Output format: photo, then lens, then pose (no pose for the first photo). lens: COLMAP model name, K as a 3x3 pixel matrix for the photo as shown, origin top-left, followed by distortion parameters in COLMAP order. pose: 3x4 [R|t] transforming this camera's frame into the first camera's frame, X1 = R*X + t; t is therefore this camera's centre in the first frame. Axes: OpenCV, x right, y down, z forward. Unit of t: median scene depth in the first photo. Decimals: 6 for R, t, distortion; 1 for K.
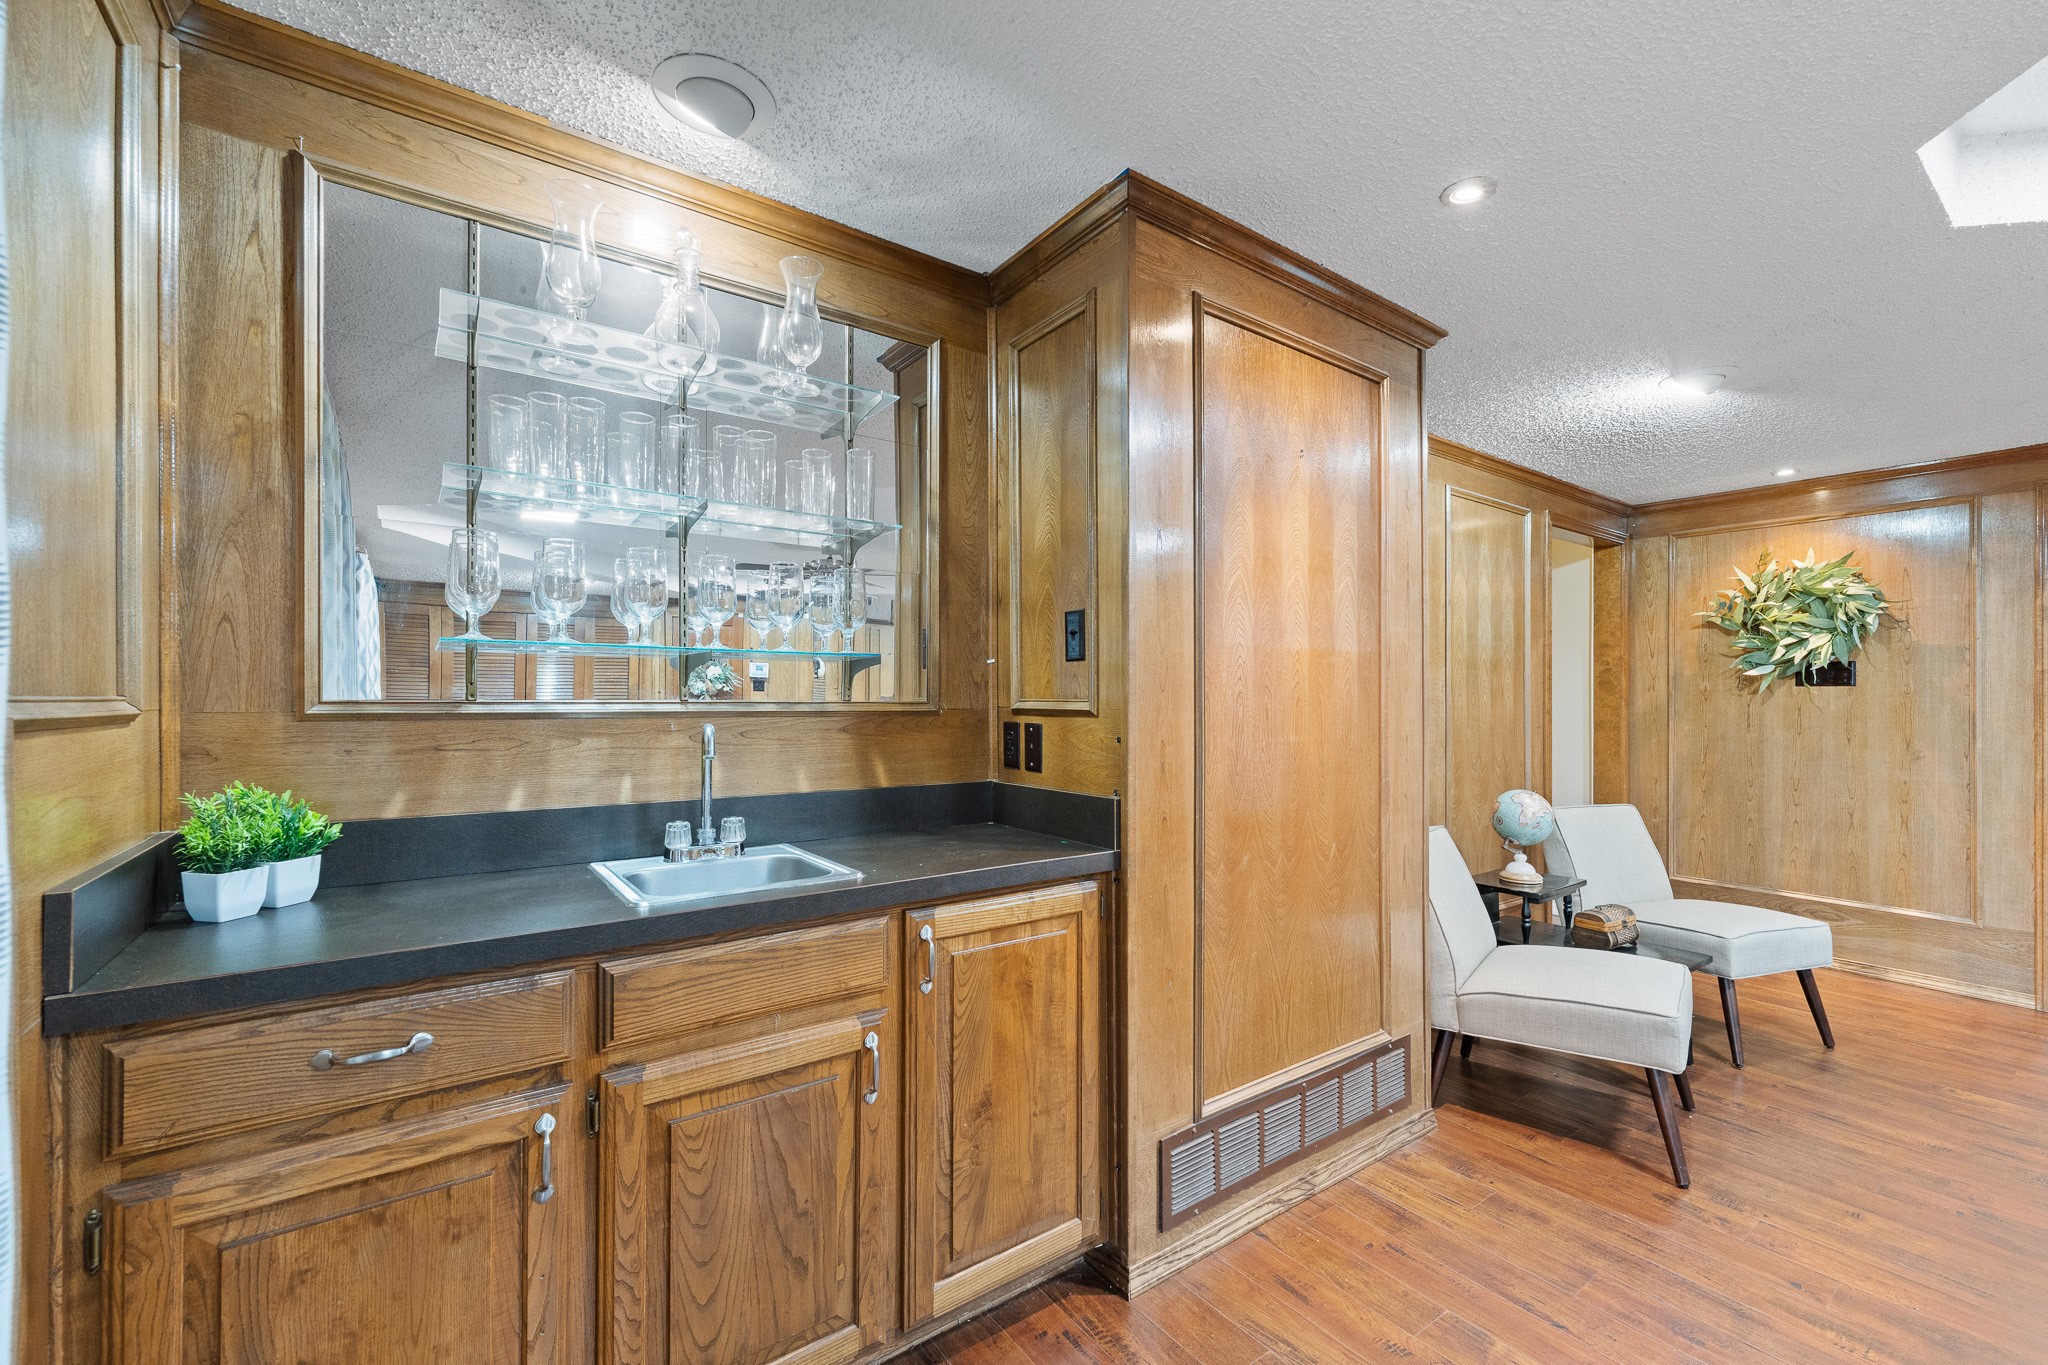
lens RADIAL K [[836.1, 0, 1024.7], [0, 836.1, 719.0], [0, 0, 1]] dist [-0.002275, -0.000448]
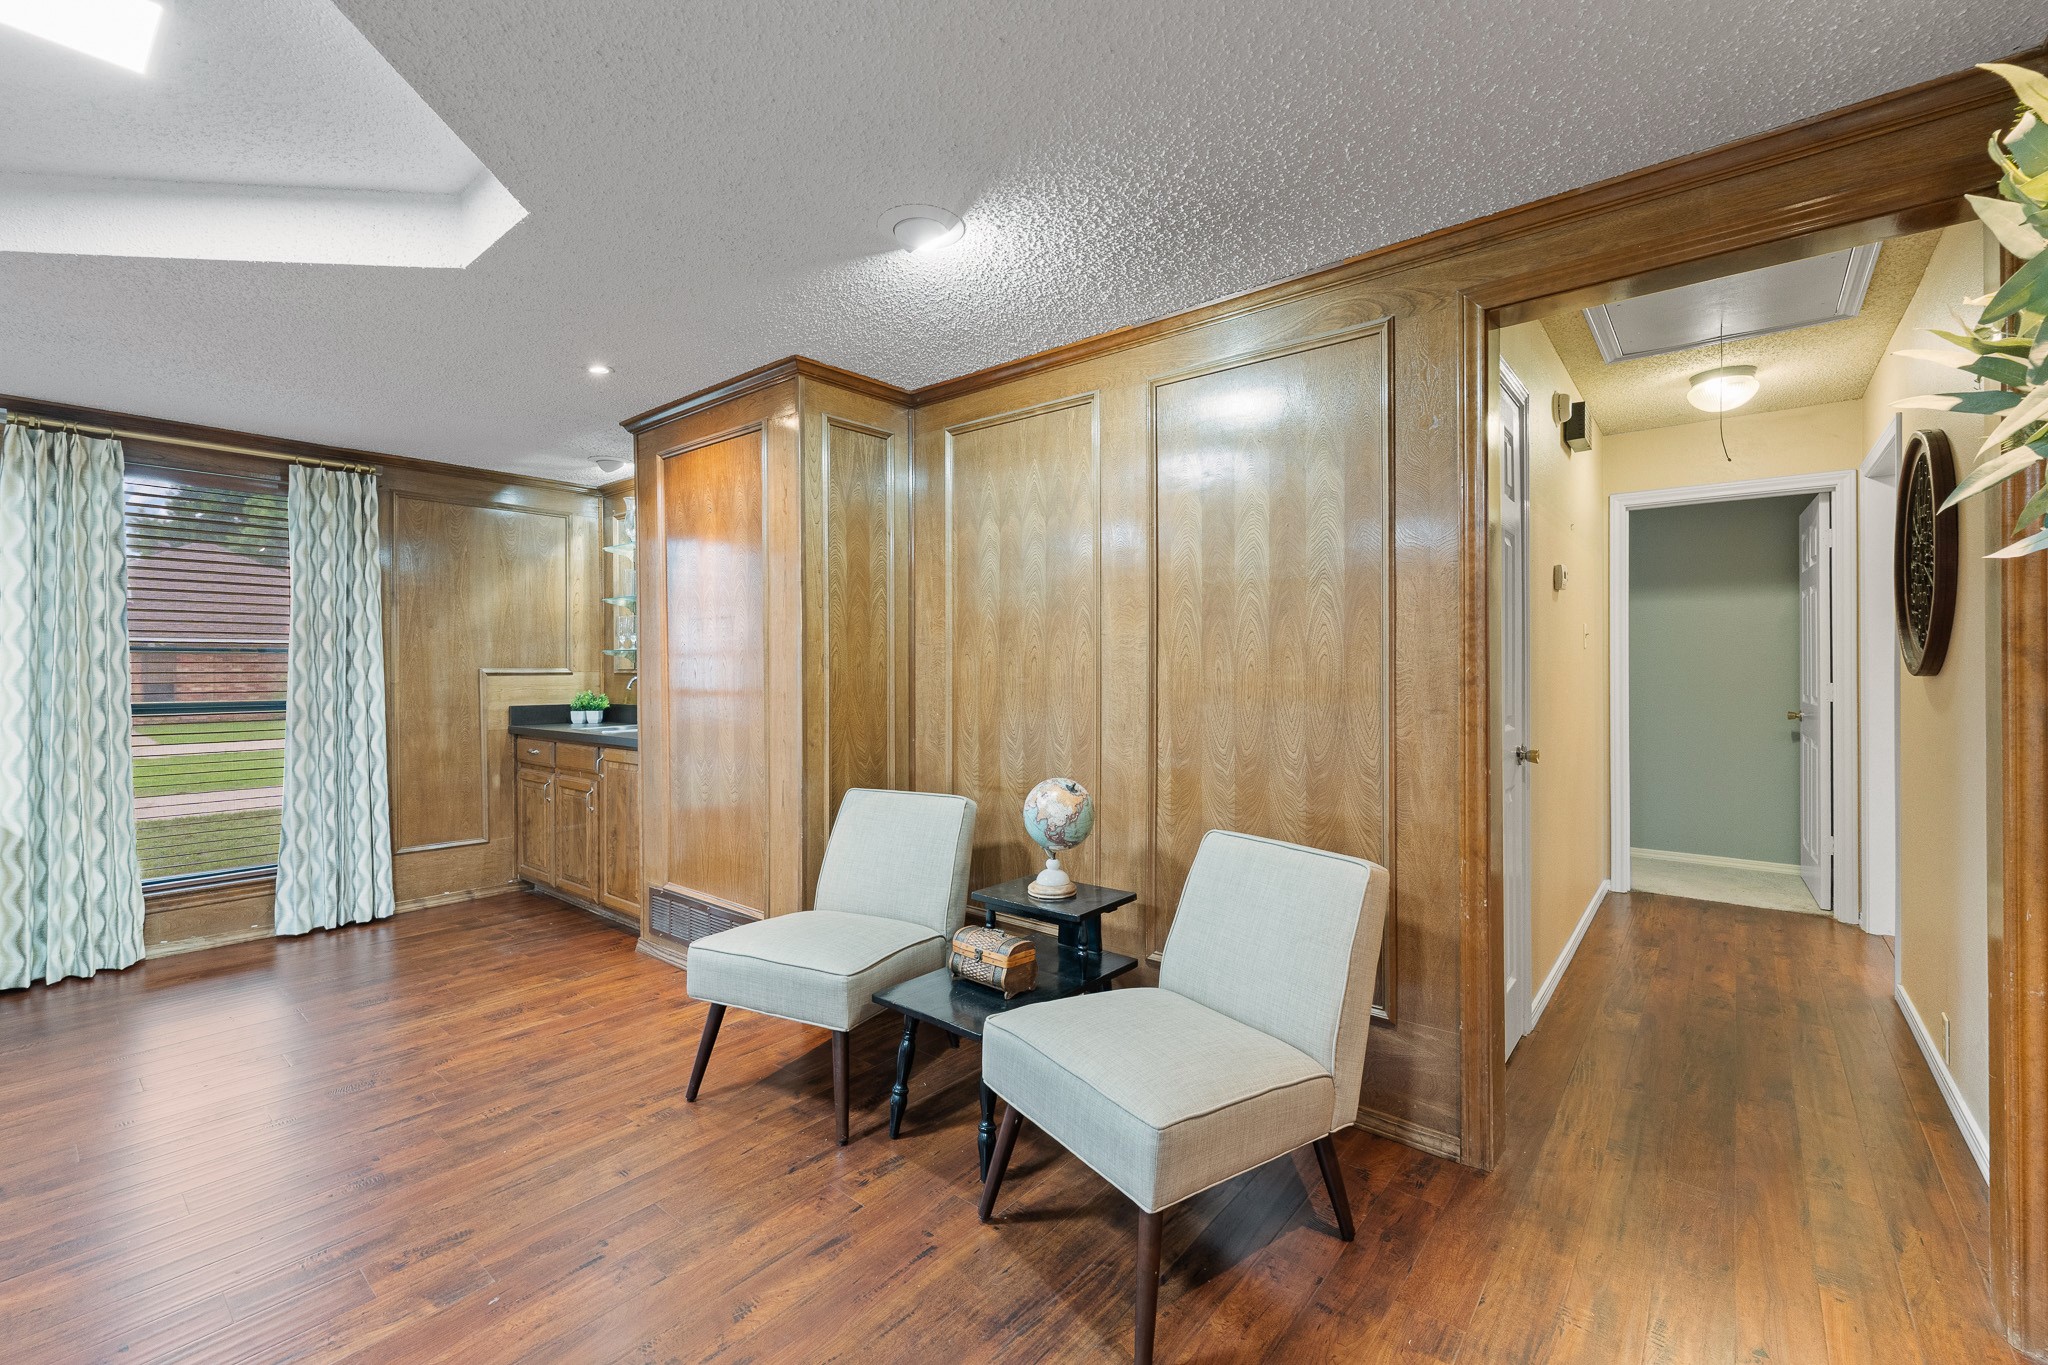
lens RADIAL K [[849.0, 0, 1043.9], [0, 849.0, 670.1], [0, 0, 1]] dist [-0.001116, -0.000025]
pose [[0.260538, -0.002973, -0.965459, 1.833251], [-0.019399, 0.999777, -0.008313, -0.012095], [0.965269, 0.020895, 0.260422, 1.068221]]
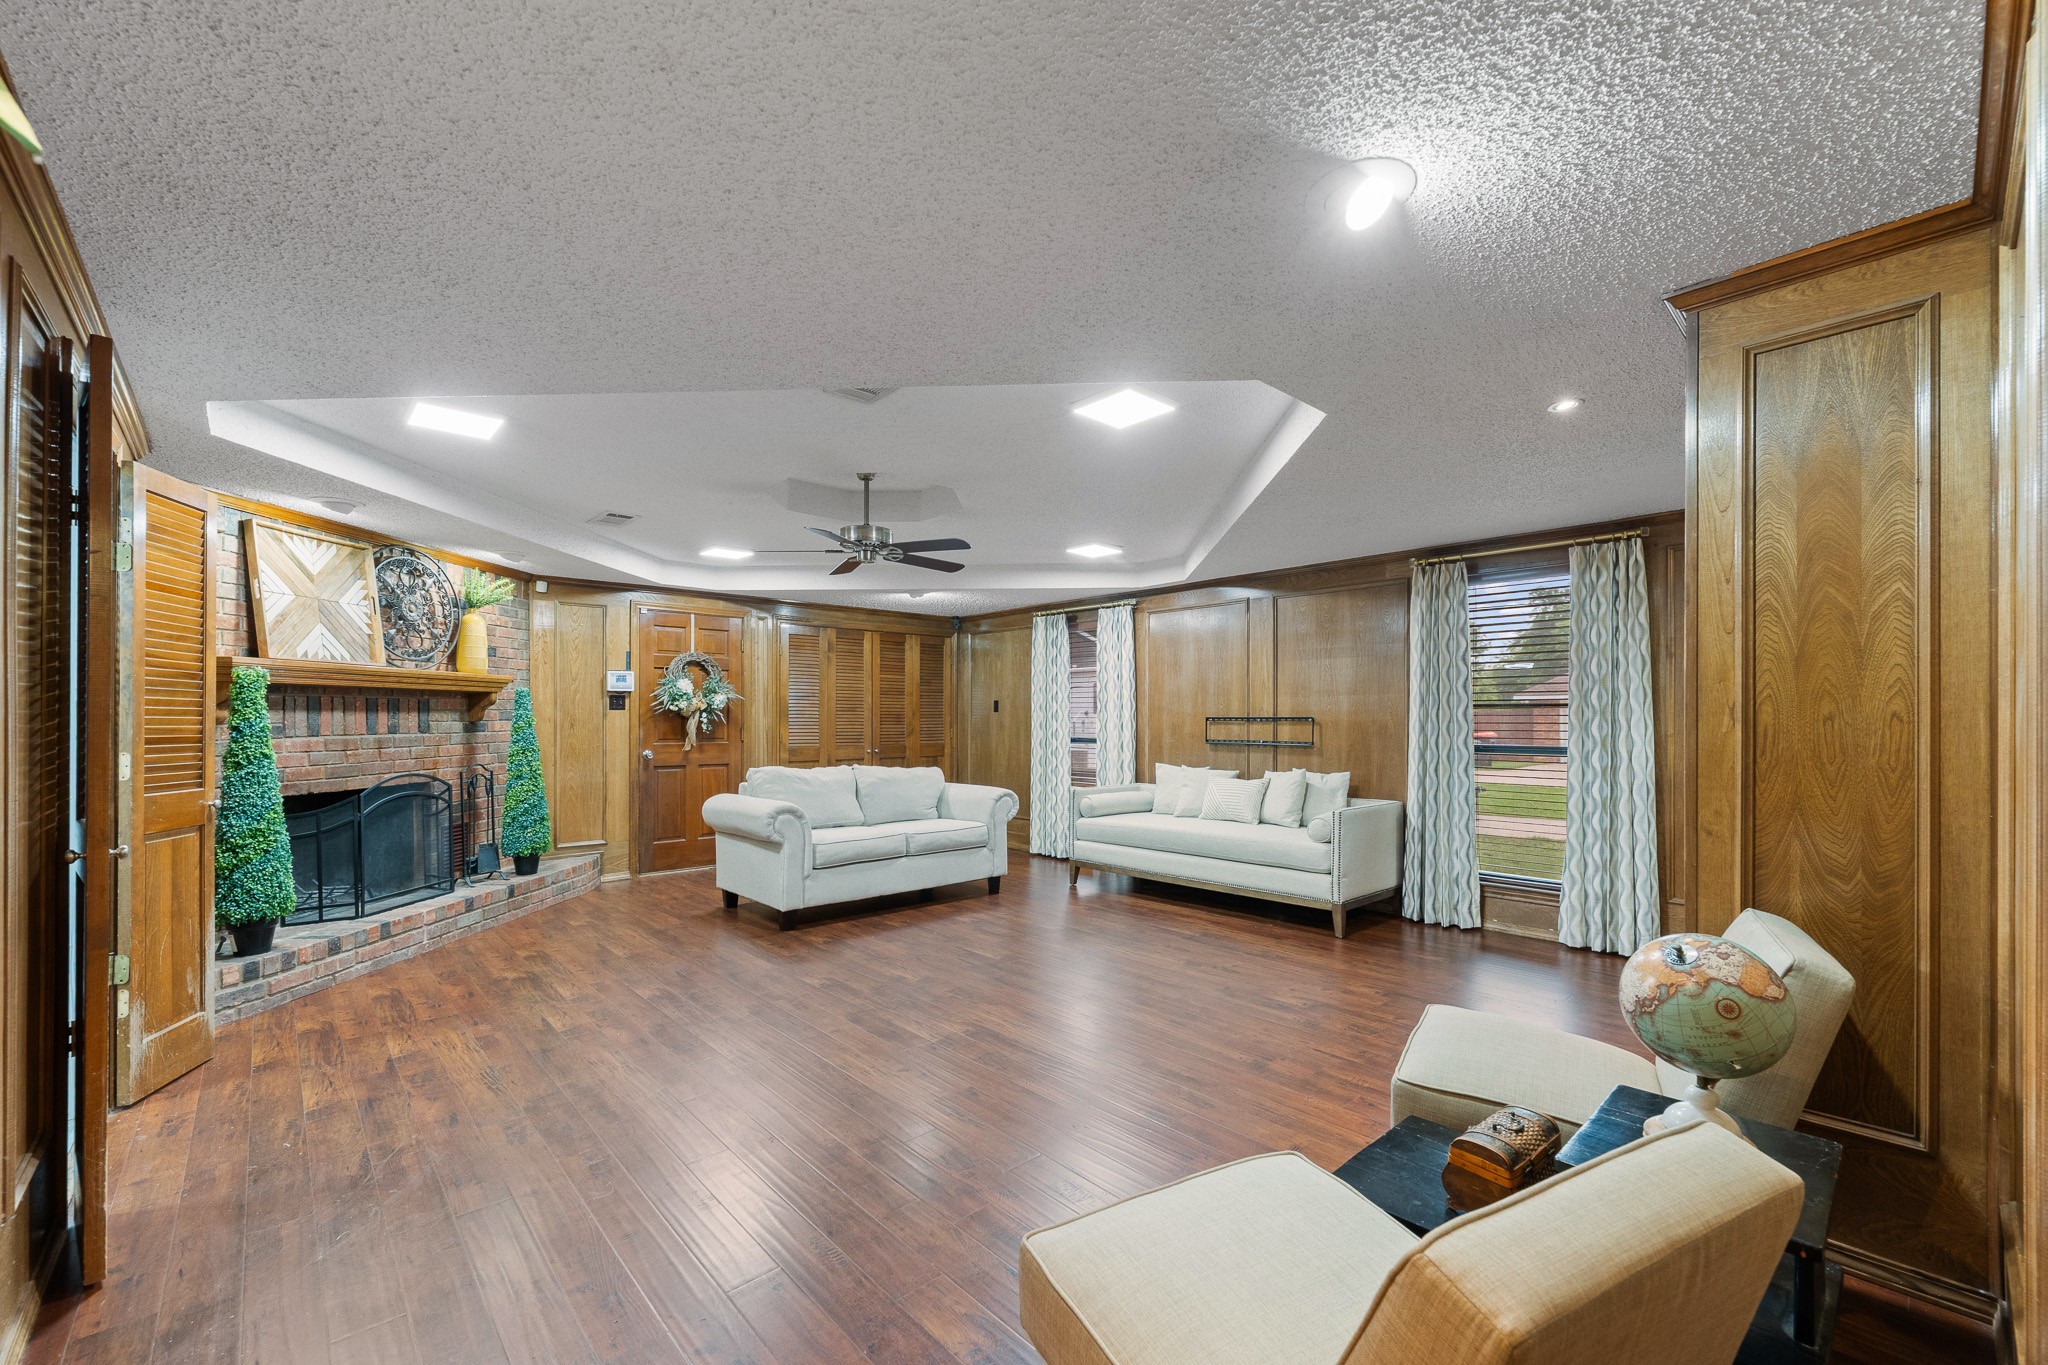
lens RADIAL K [[836.1, 0, 1024.7], [0, 836.1, 719.0], [0, 0, 1]] dist [-0.002275, -0.000448]
pose [[-0.993458, -0.005226, -0.114076, 1.310095], [-0.007834, 0.999718, 0.022428, -0.037134], [0.113926, 0.023175, -0.993219, 1.866961]]
